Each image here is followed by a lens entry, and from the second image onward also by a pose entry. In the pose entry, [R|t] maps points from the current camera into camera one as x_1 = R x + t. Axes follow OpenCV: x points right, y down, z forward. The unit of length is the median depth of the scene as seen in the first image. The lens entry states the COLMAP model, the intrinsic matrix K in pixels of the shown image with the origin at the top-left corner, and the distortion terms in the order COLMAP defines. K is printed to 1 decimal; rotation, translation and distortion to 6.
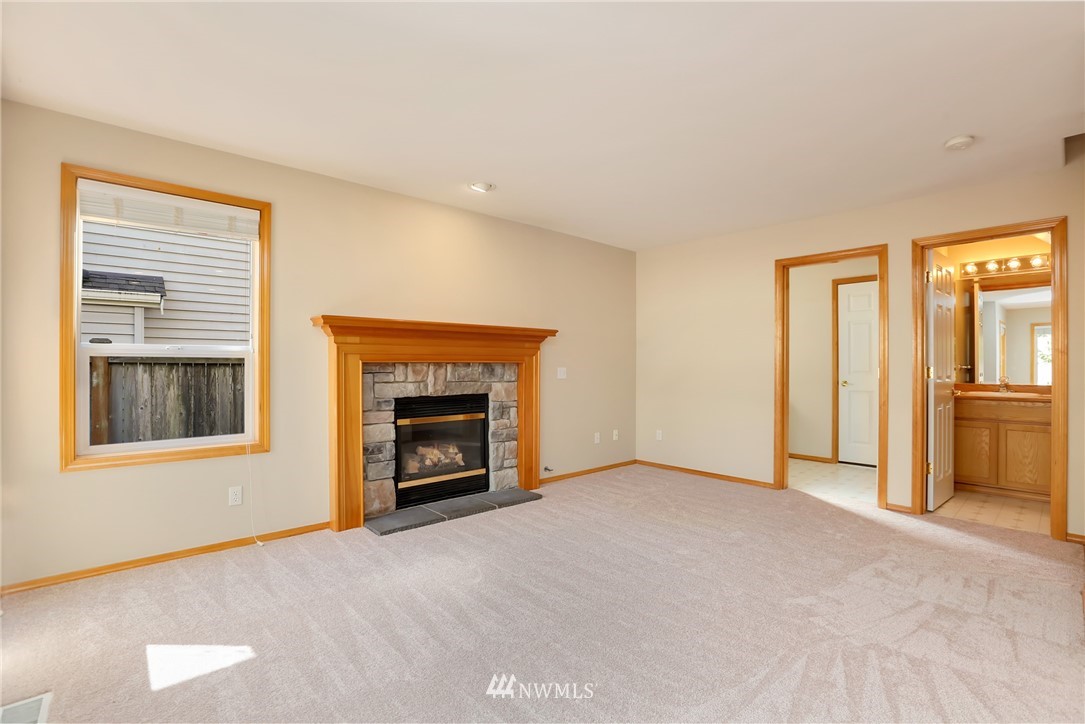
lens RADIAL K [[498.5, 0, 522.6], [0, 498.5, 367.5], [0, 0, 1]] dist [-0.025391, 0.001184]
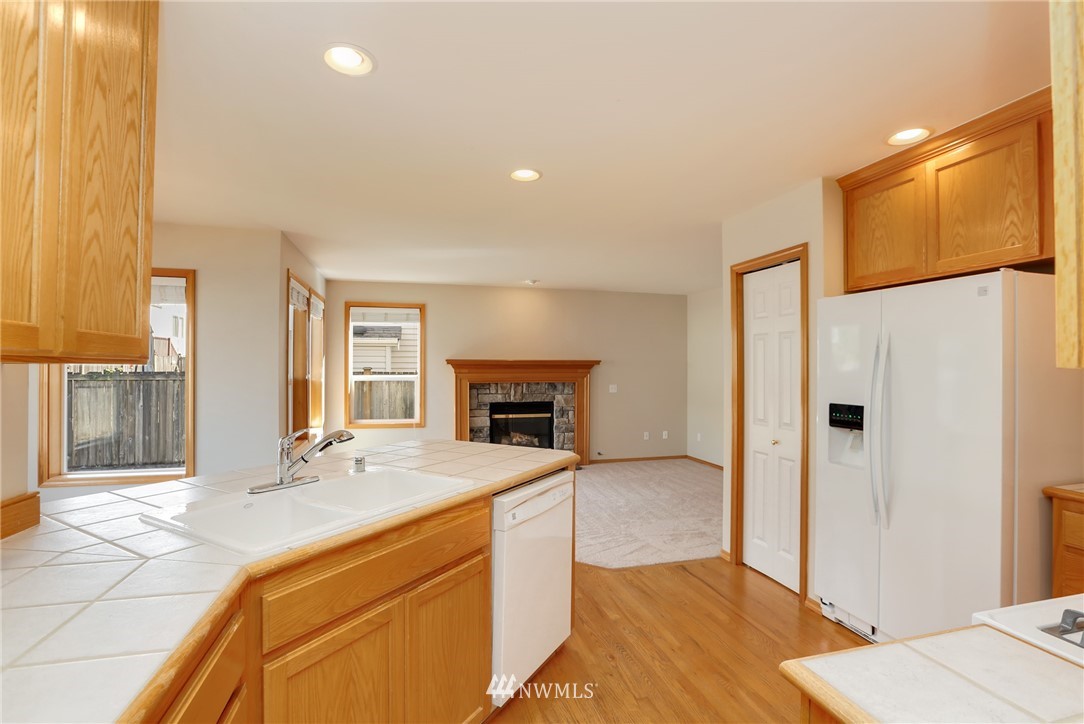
lens RADIAL K [[497.0, 0, 520.5], [0, 497.0, 364.5], [0, 0, 1]] dist [-0.028502, 0.010756]
pose [[0.892128, -0.001003, -0.451781, 0.590233], [-0.003132, 0.999960, -0.008405, -0.055618], [0.451771, 0.008913, 0.892089, -0.494435]]
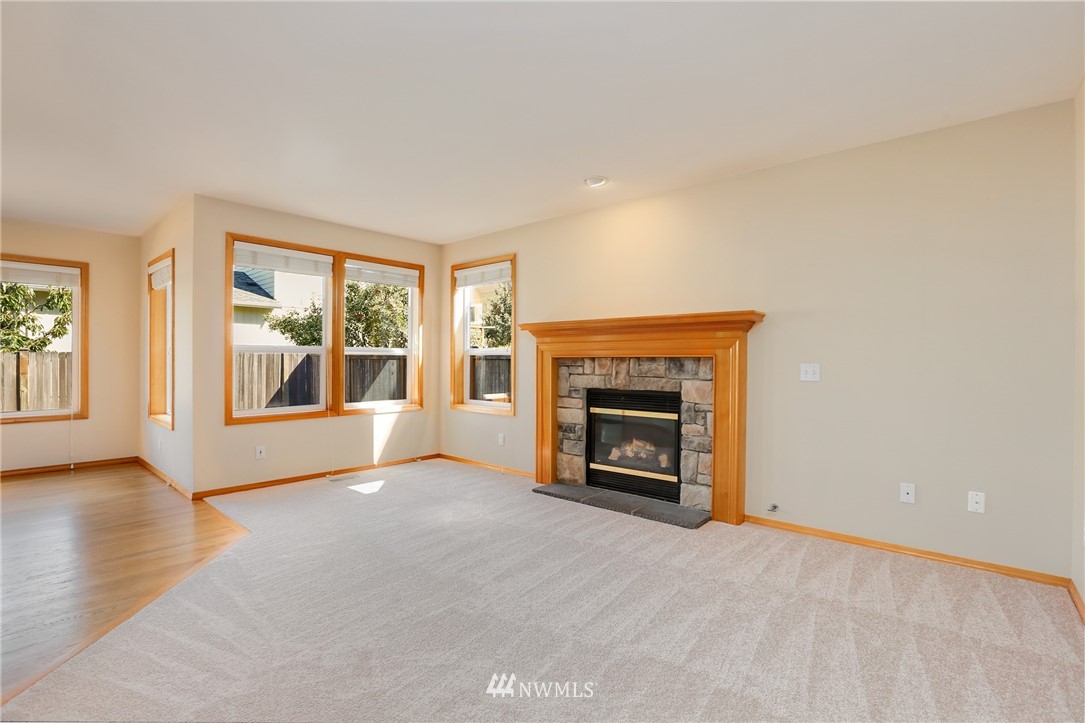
lens RADIAL K [[498.5, 0, 541.3], [0, 498.5, 363.7], [0, 0, 1]] dist [-0.025391, 0.001184]
pose [[0.146612, 0.004539, -0.989184, 0.802153], [-0.008793, 0.999956, 0.003285, 0.001889], [0.989155, 0.008217, 0.146646, 0.668604]]
